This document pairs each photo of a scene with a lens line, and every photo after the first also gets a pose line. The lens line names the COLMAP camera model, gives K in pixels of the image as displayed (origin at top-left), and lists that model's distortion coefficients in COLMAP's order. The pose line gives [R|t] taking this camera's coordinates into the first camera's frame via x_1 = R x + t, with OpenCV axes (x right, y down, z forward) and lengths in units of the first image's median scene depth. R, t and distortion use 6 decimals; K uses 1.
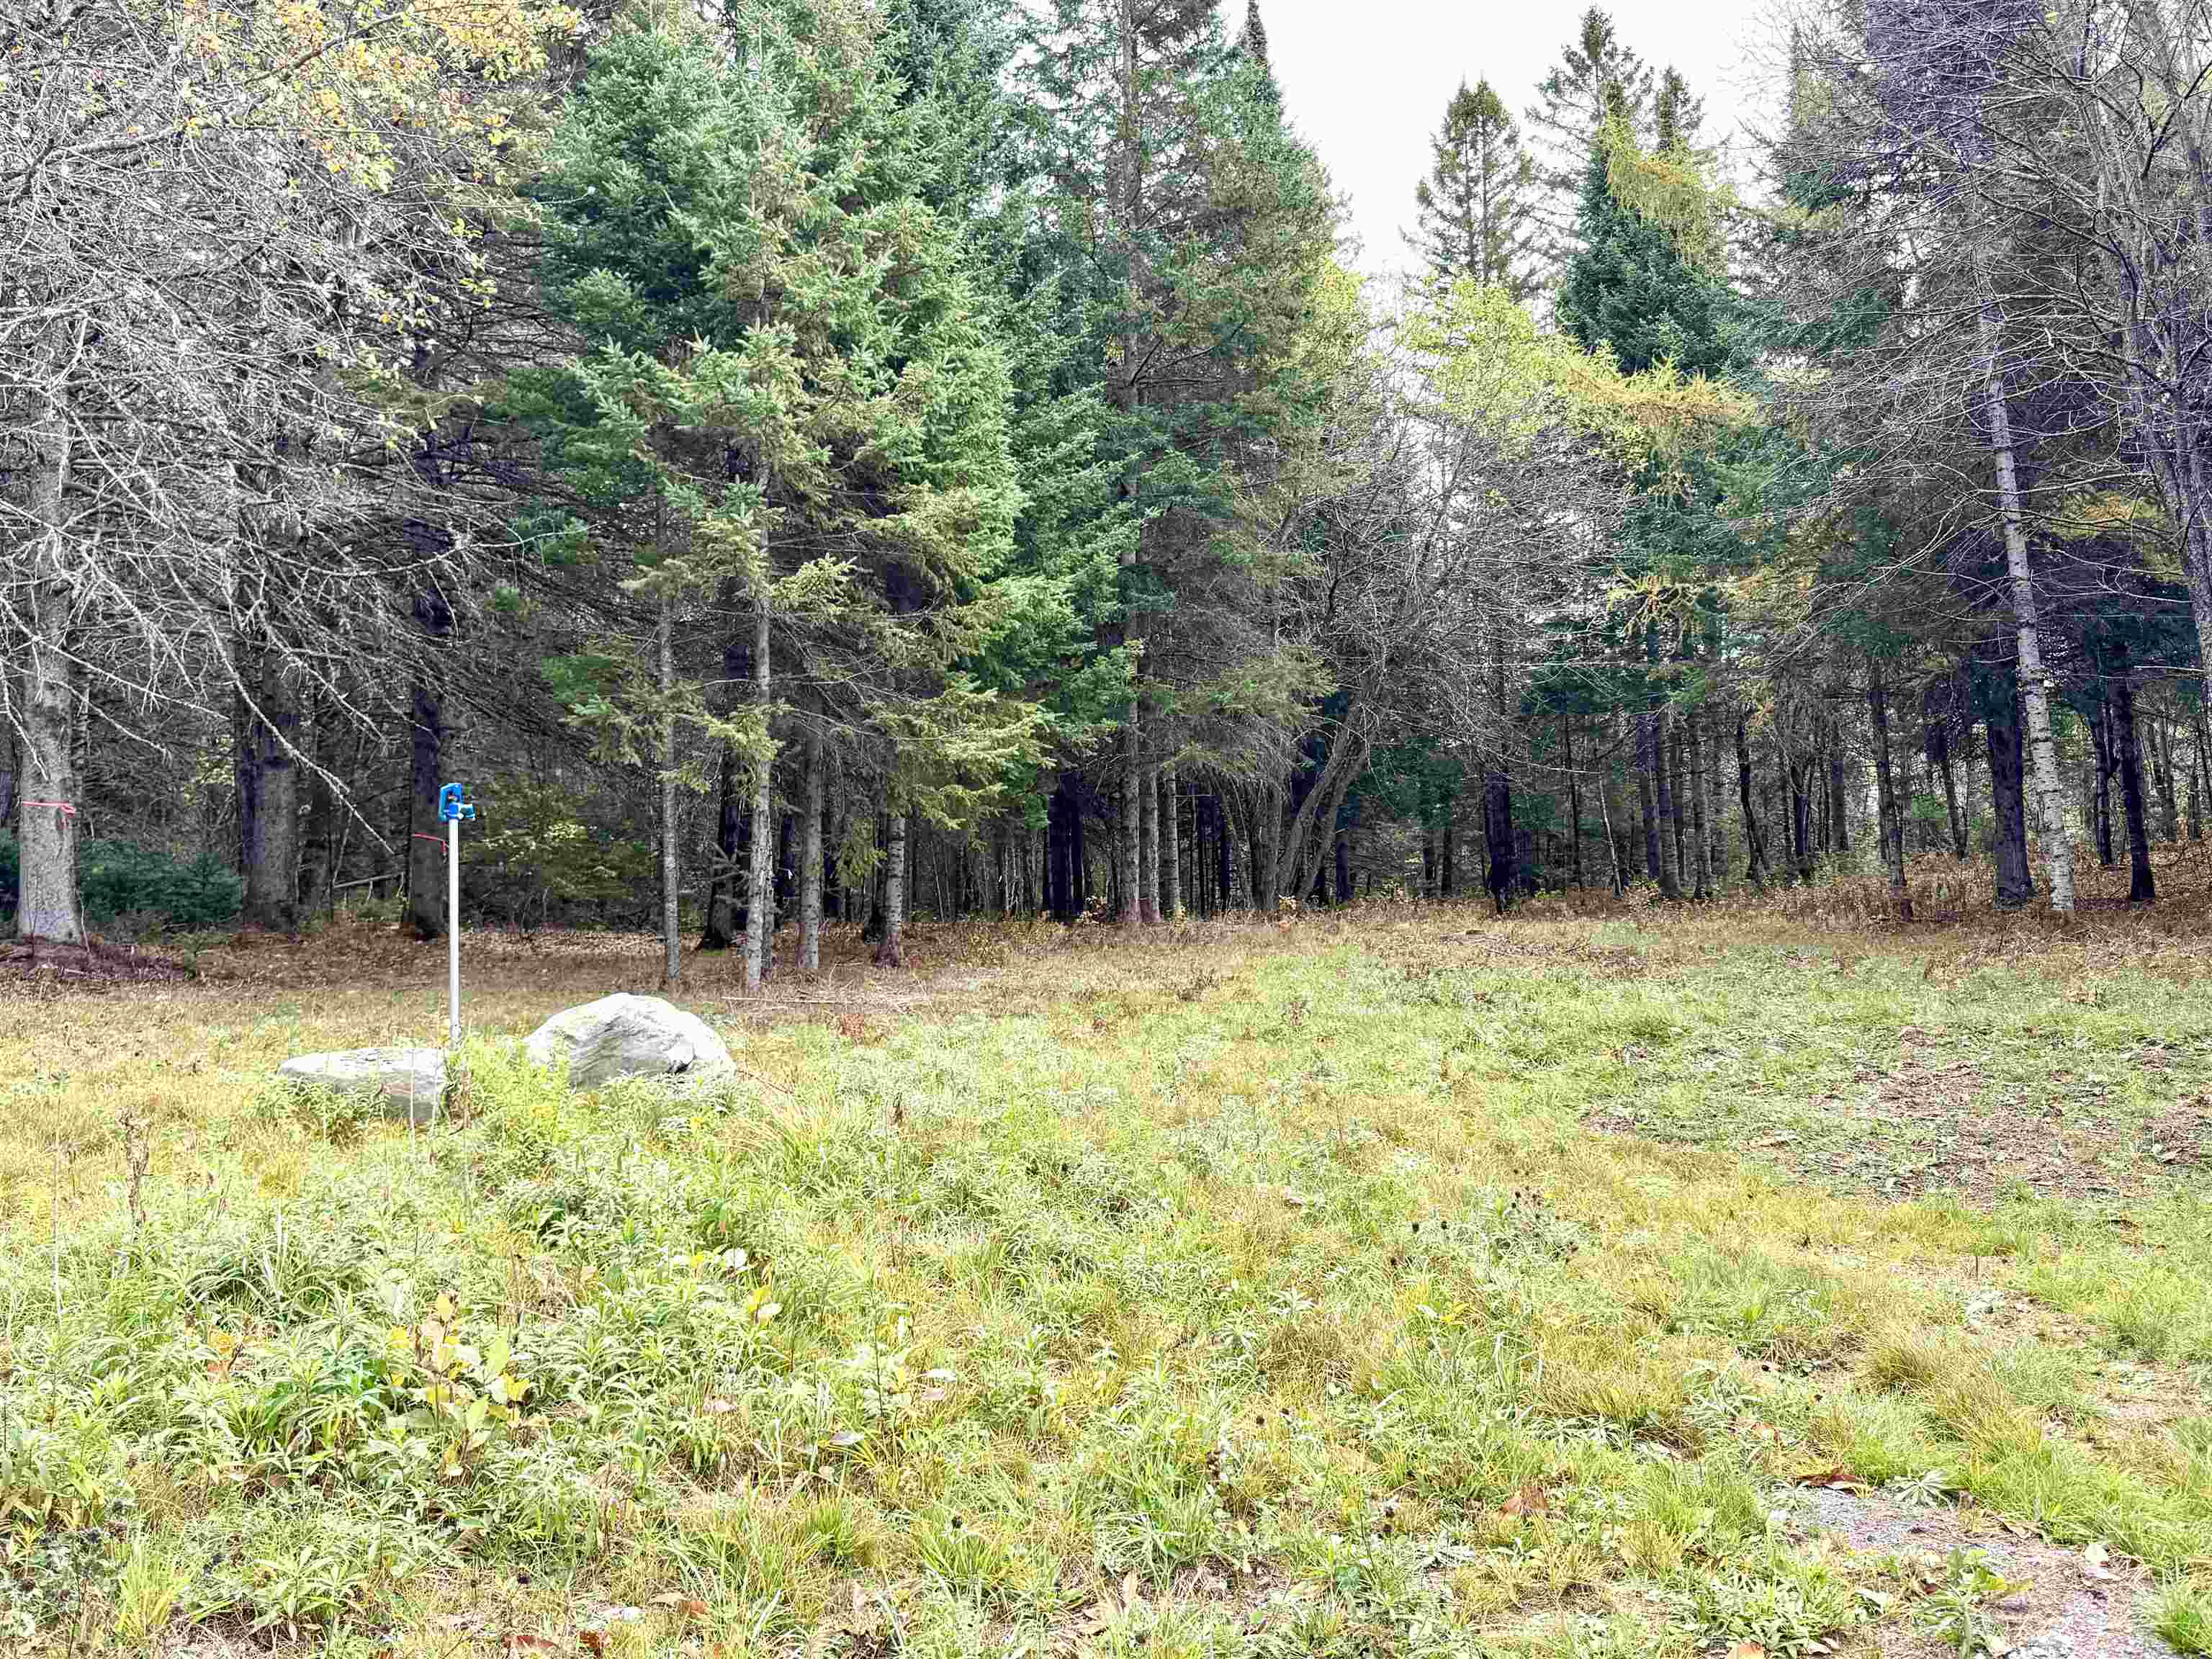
lens RADIAL K [[1869.1, 0, 1107.8], [0, 1869.1, 839.8], [0, 0, 1]] dist [0.082710, -0.129086]
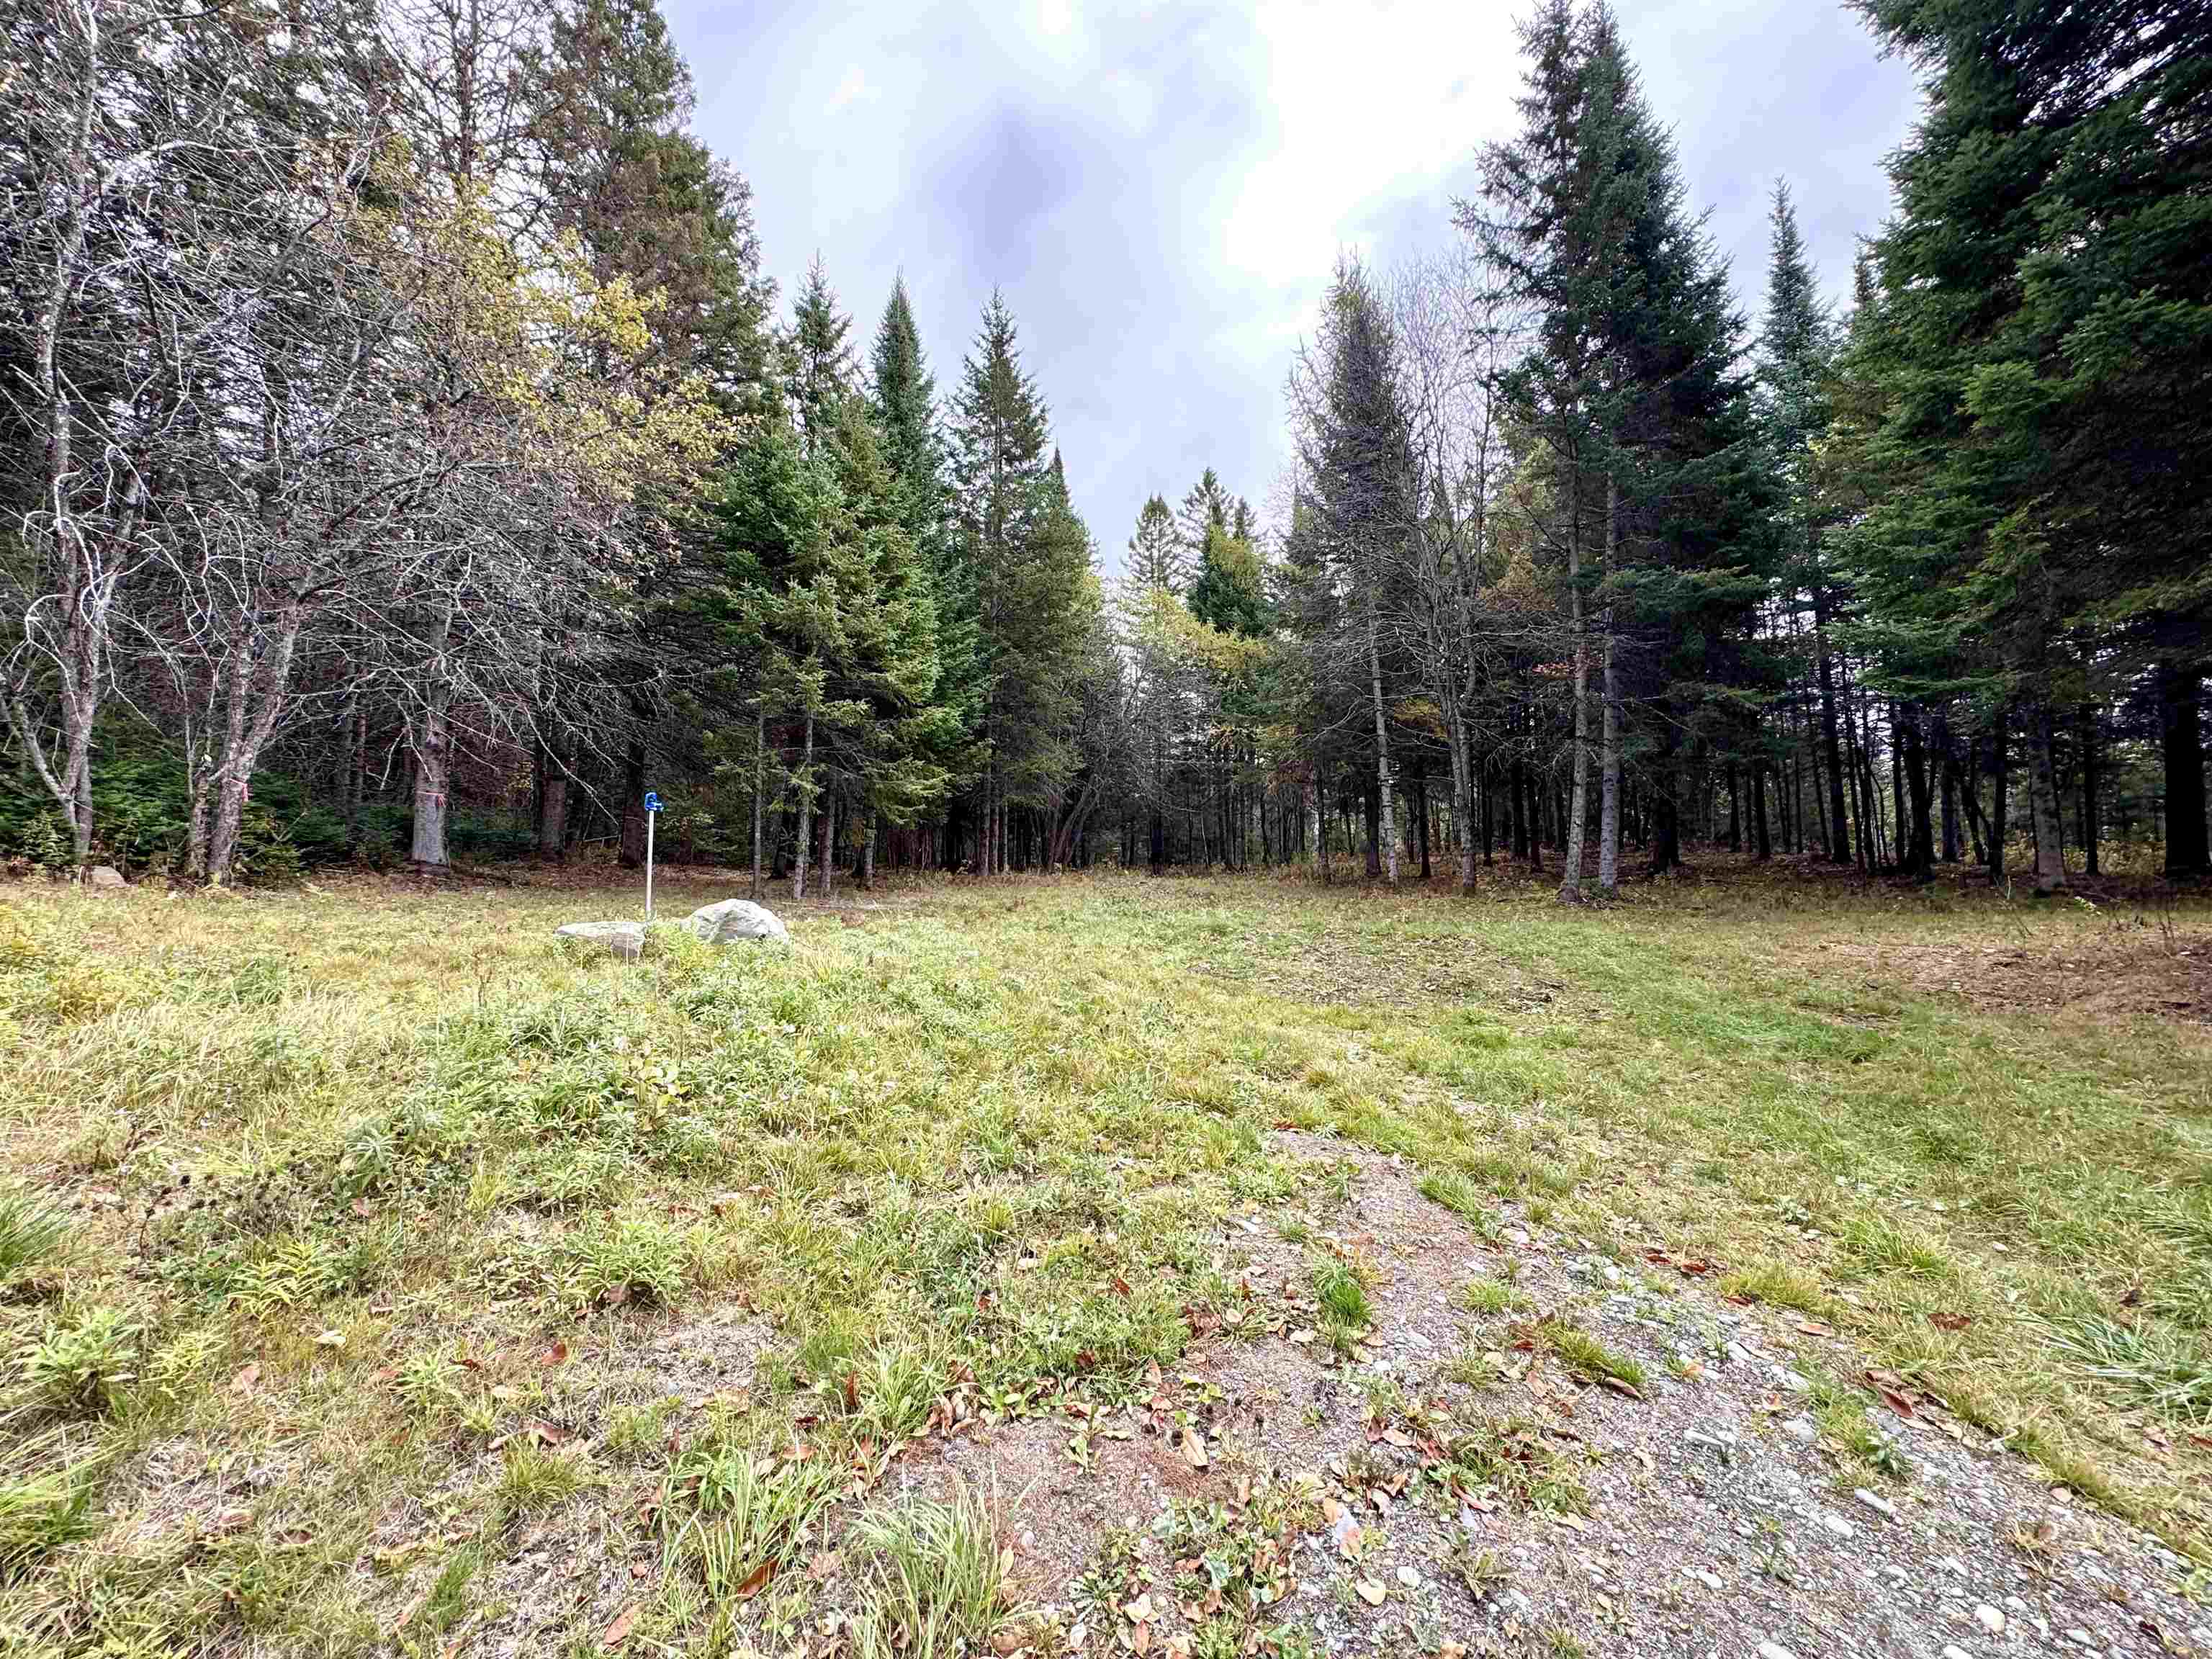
lens RADIAL K [[879.0, 0, 1103.1], [0, 879.0, 828.8], [0, 0, 1]] dist [-0.001967, 0.000343]
pose [[0.988406, 0.040946, 0.146208, -0.001932], [-0.039803, 0.999150, -0.010736, -0.000127], [-0.146523, 0.004792, 0.989196, -0.003542]]
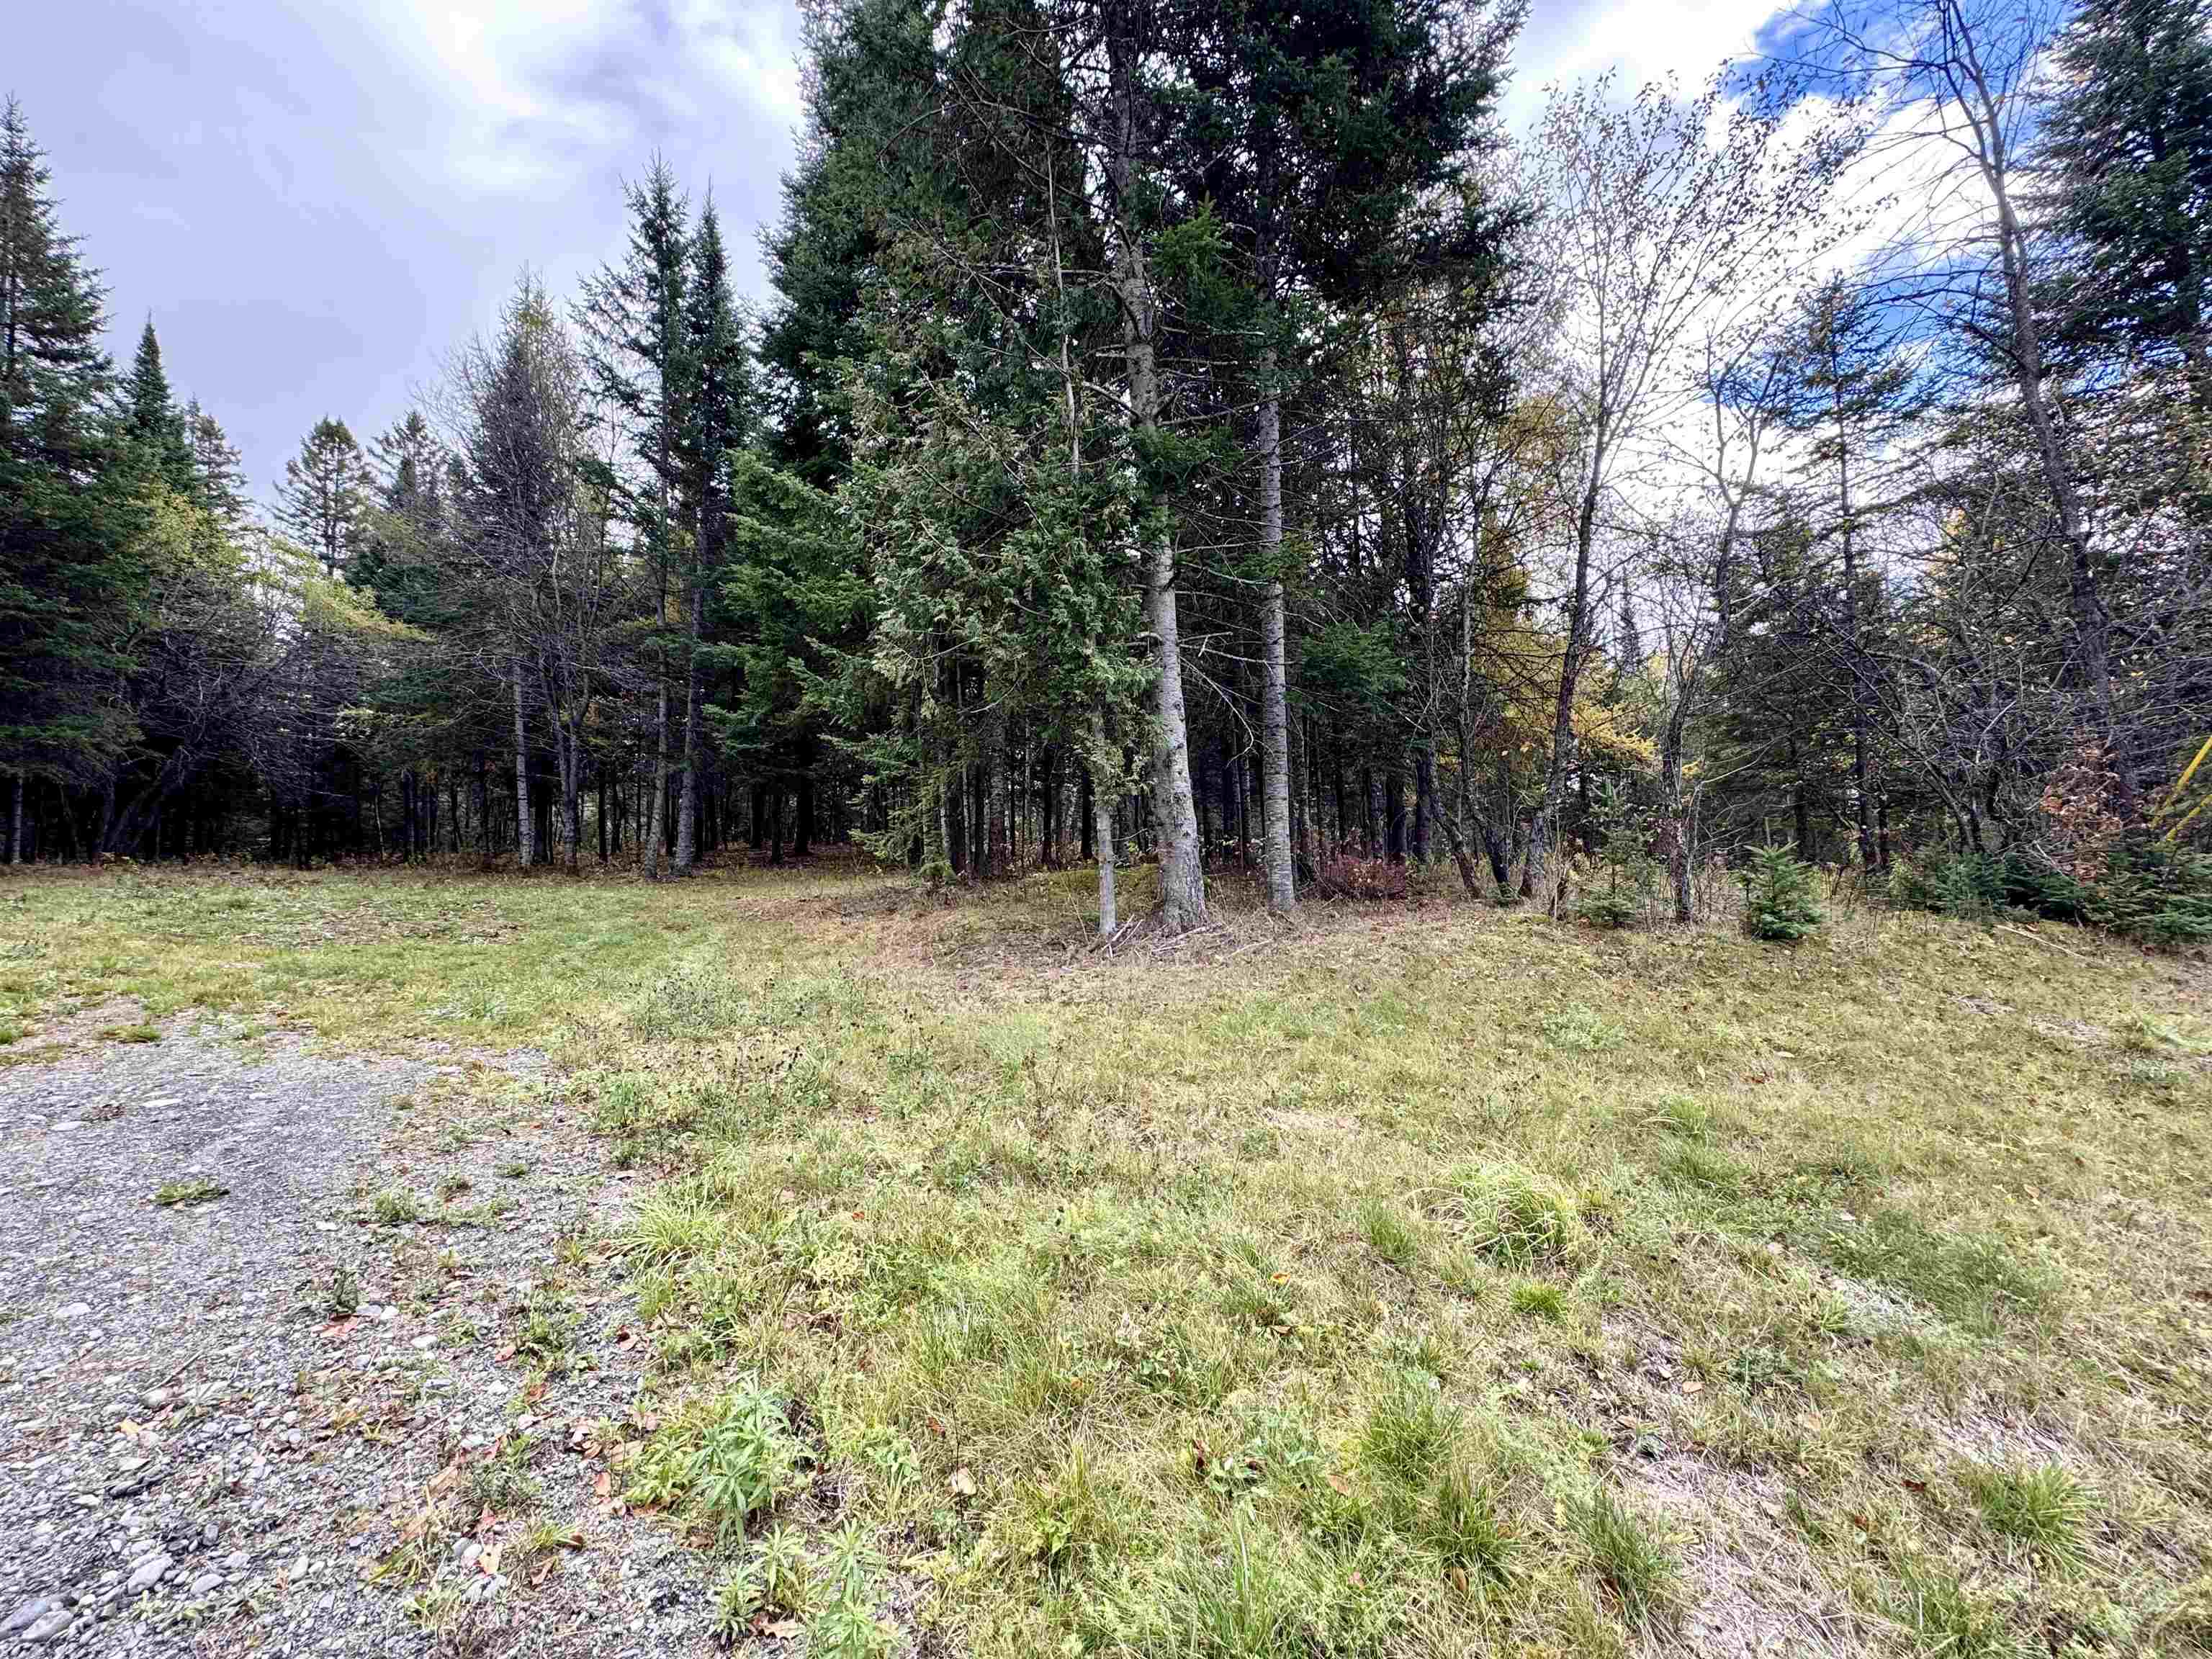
lens RADIAL K [[879.0, 0, 1104.2], [0, 879.0, 830.2], [0, 0, 1]] dist [-0.001967, 0.000343]
pose [[0.626374, 0.060484, 0.777173, 0.066910], [-0.044977, 0.998129, -0.041430, 0.002672], [-0.778224, -0.009004, 0.627922, -0.361653]]
